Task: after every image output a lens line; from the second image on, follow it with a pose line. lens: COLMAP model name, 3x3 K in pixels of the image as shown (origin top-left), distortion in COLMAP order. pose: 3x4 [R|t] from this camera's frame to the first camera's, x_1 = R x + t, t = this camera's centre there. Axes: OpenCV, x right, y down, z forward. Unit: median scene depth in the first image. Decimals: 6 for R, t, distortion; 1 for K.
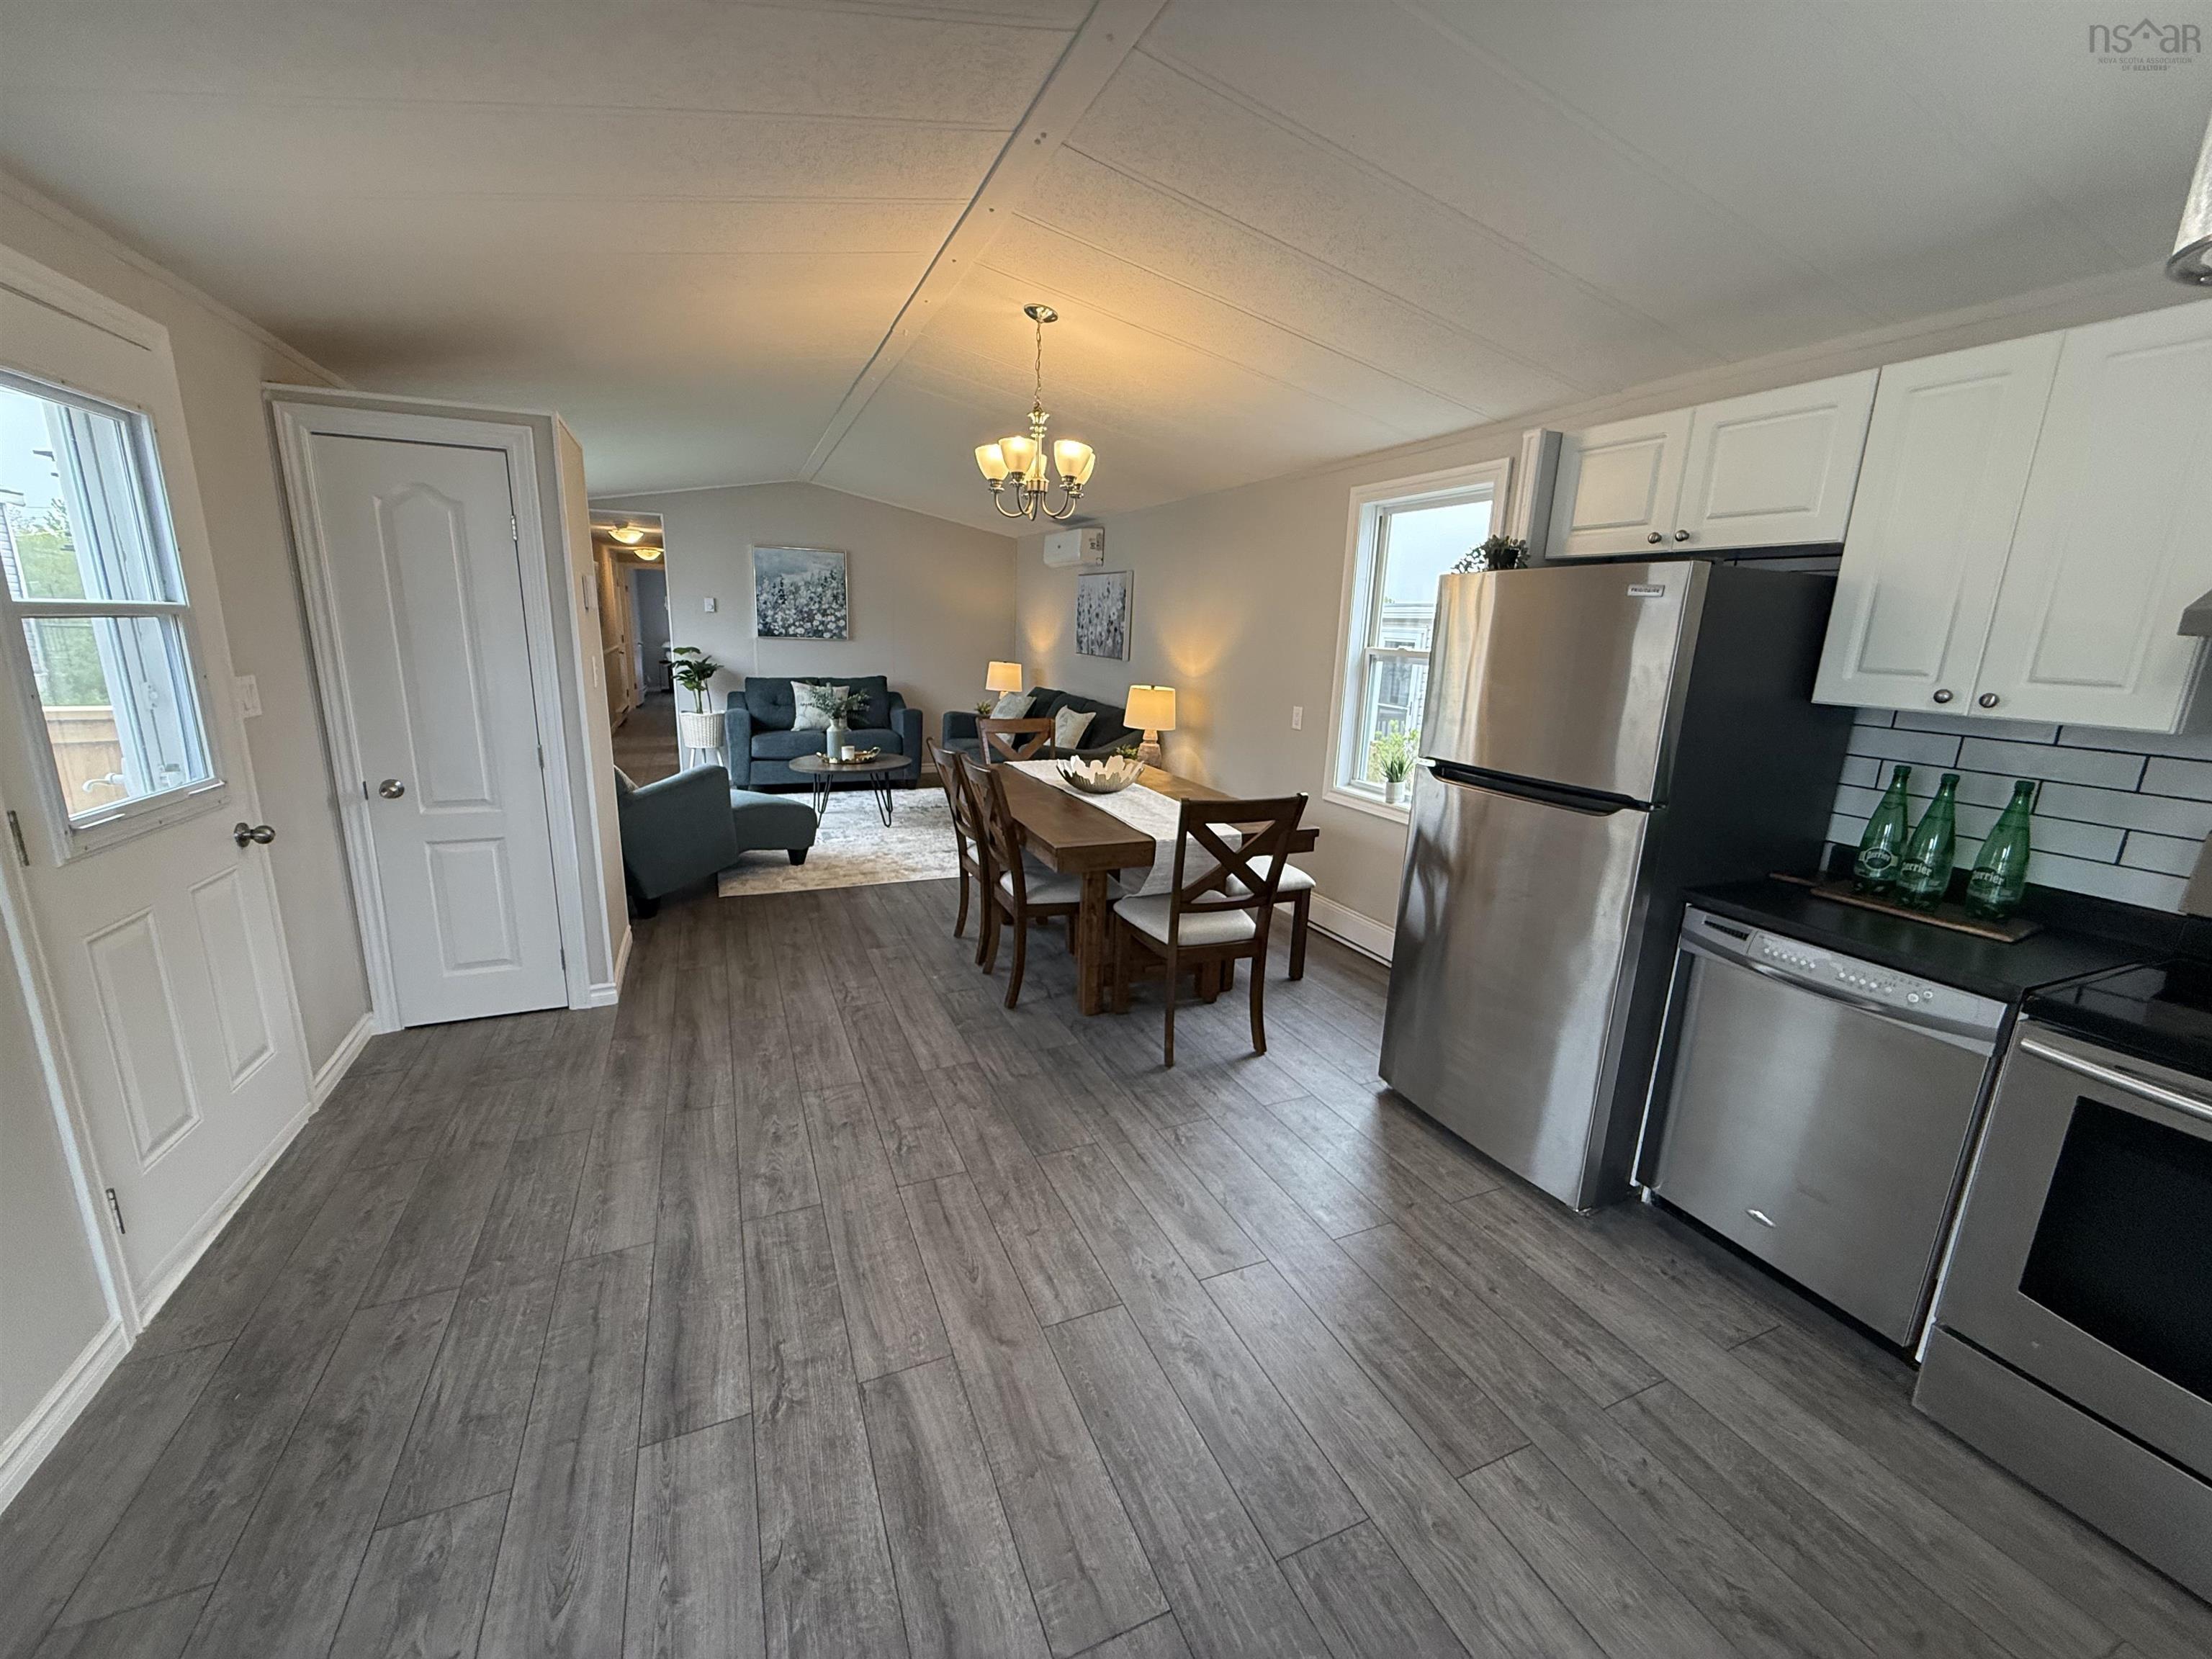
lens RADIAL K [[878.8, 0, 1099.6], [0, 878.8, 829.0], [0, 0, 1]] dist [0.000658, -0.000570]
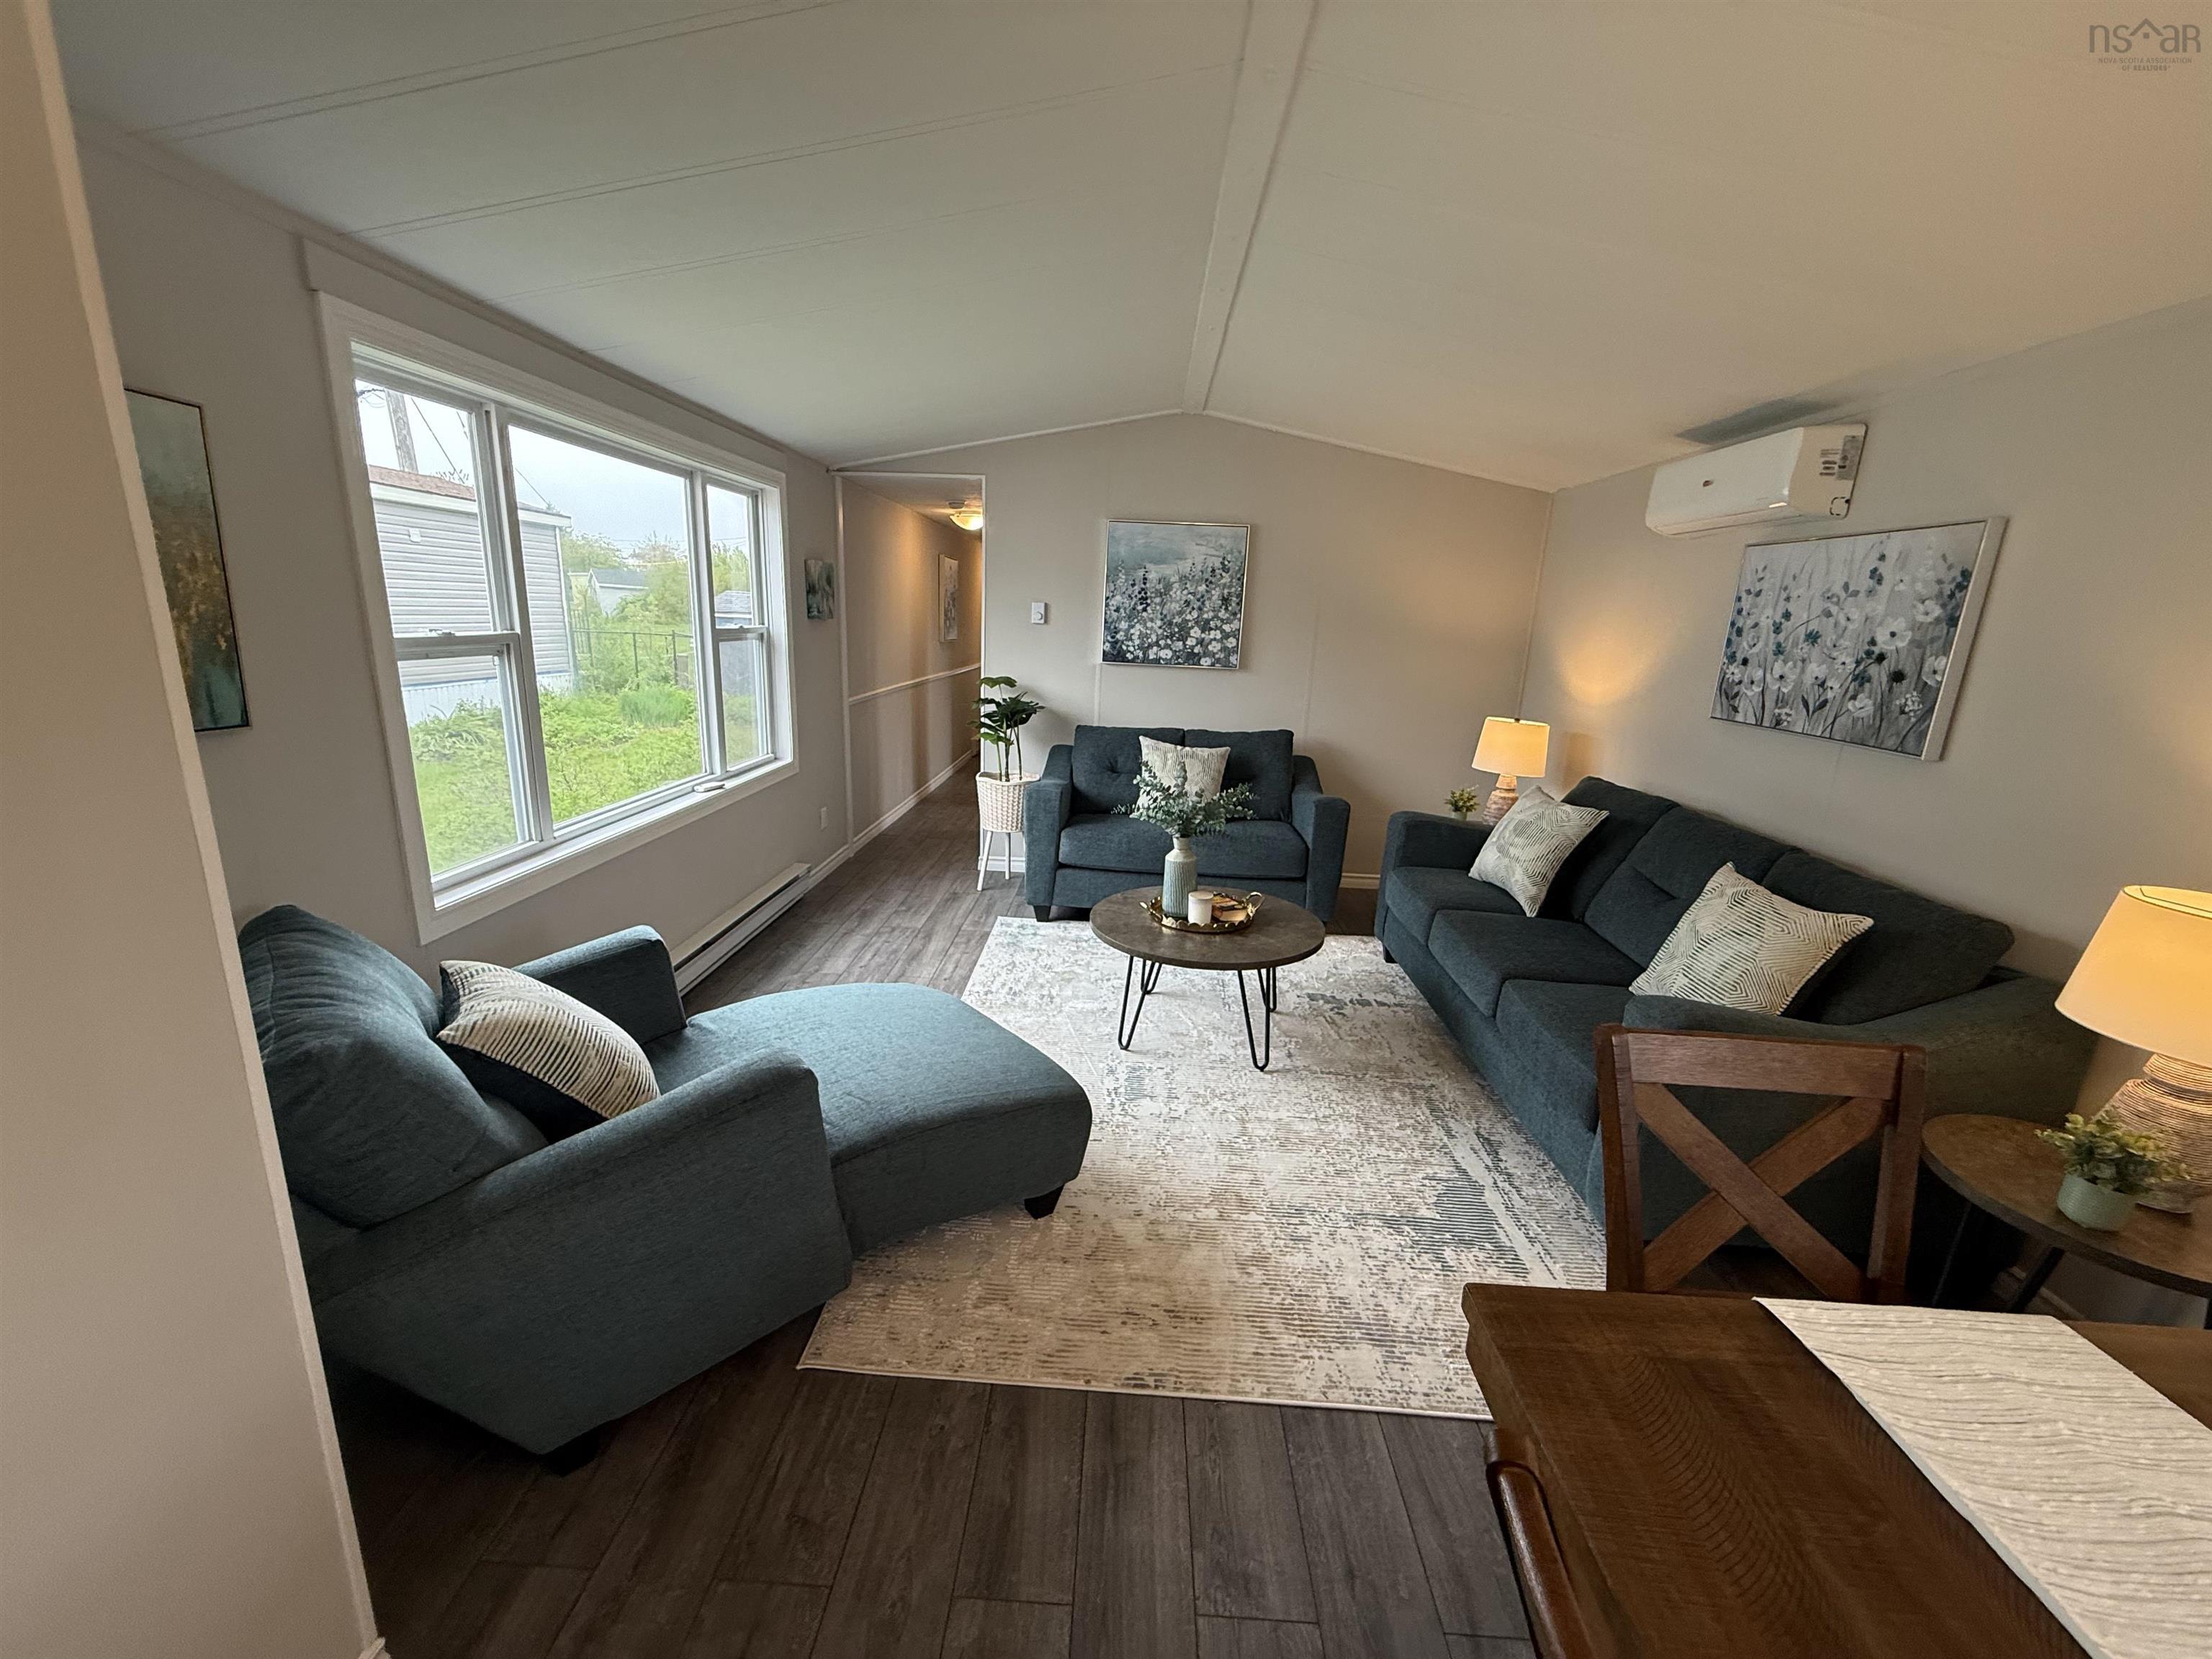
lens RADIAL K [[878.8, 0, 1099.6], [0, 878.8, 829.0], [0, 0, 1]] dist [0.000658, -0.000570]
pose [[0.899170, 0.103430, -0.425201, -0.154104], [-0.106937, 0.994142, 0.015685, -0.158712], [0.424332, 0.031366, 0.904963, 0.621982]]
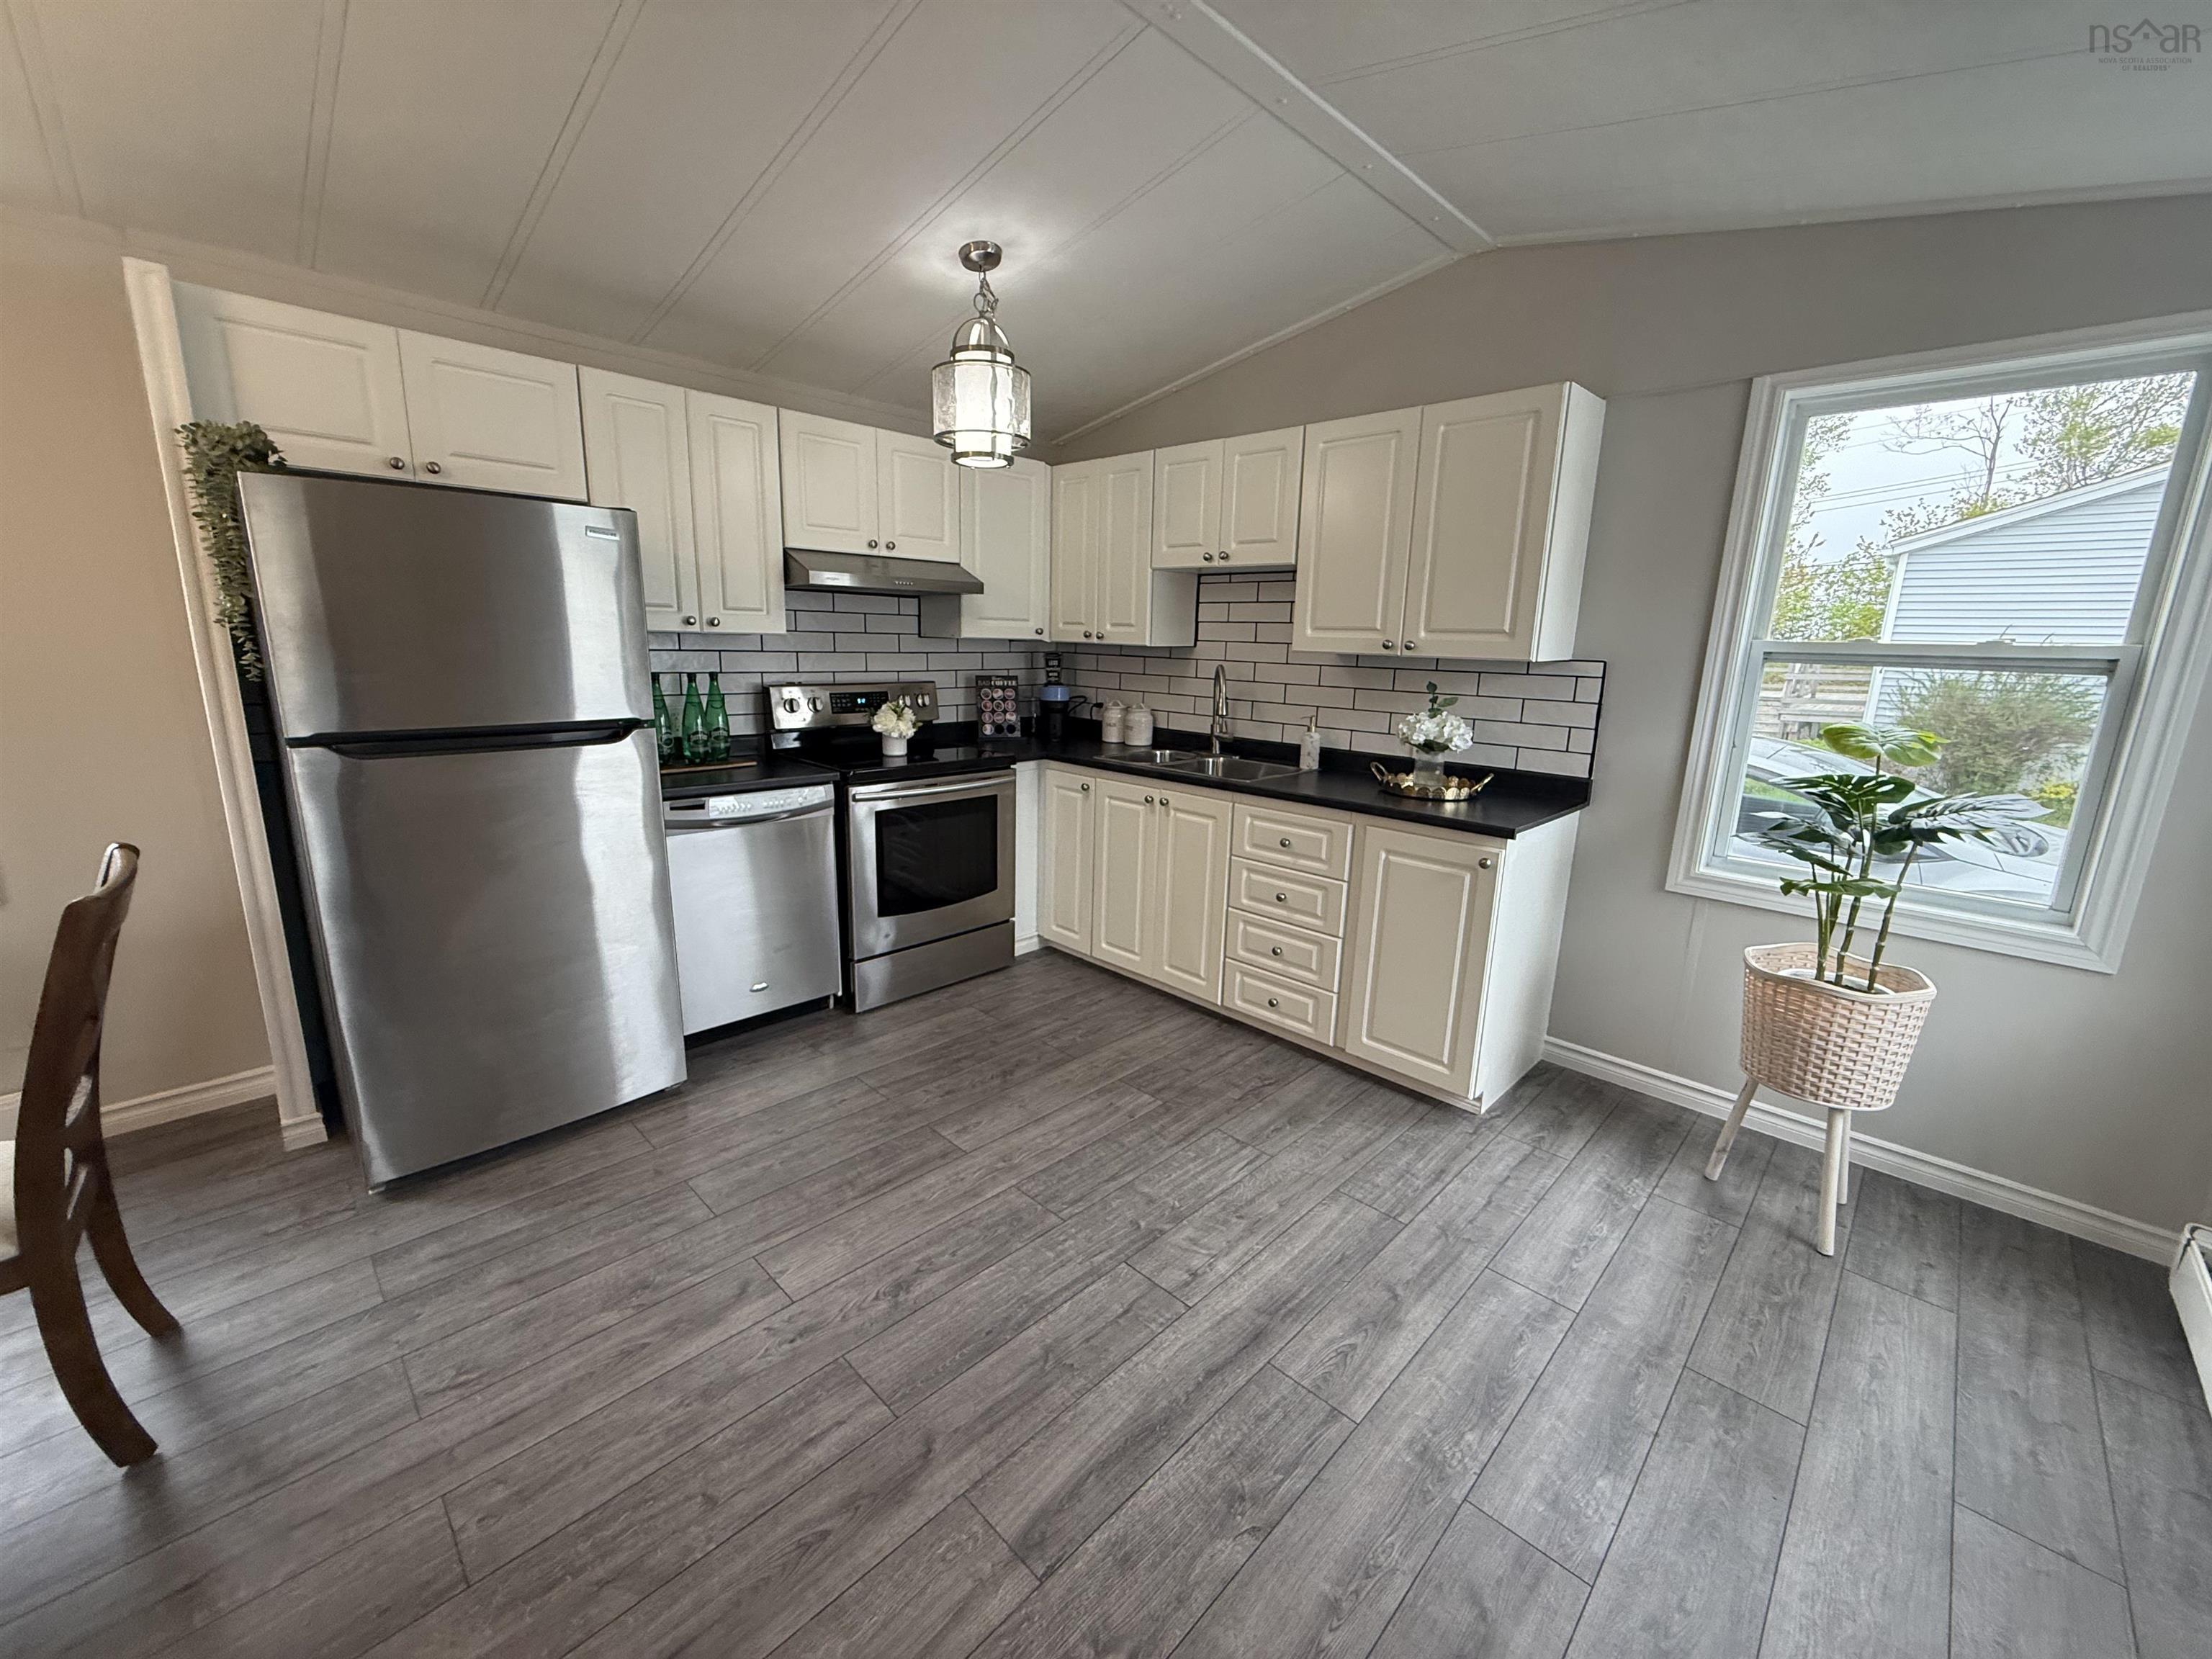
lens RADIAL K [[878.8, 0, 1099.6], [0, 878.8, 829.0], [0, 0, 1]] dist [0.000658, -0.000570]
pose [[-0.375236, -0.239927, 0.895340, -0.268373], [0.173679, 0.930614, 0.322168, -0.065842], [-0.910513, 0.276391, -0.307529, 0.334114]]
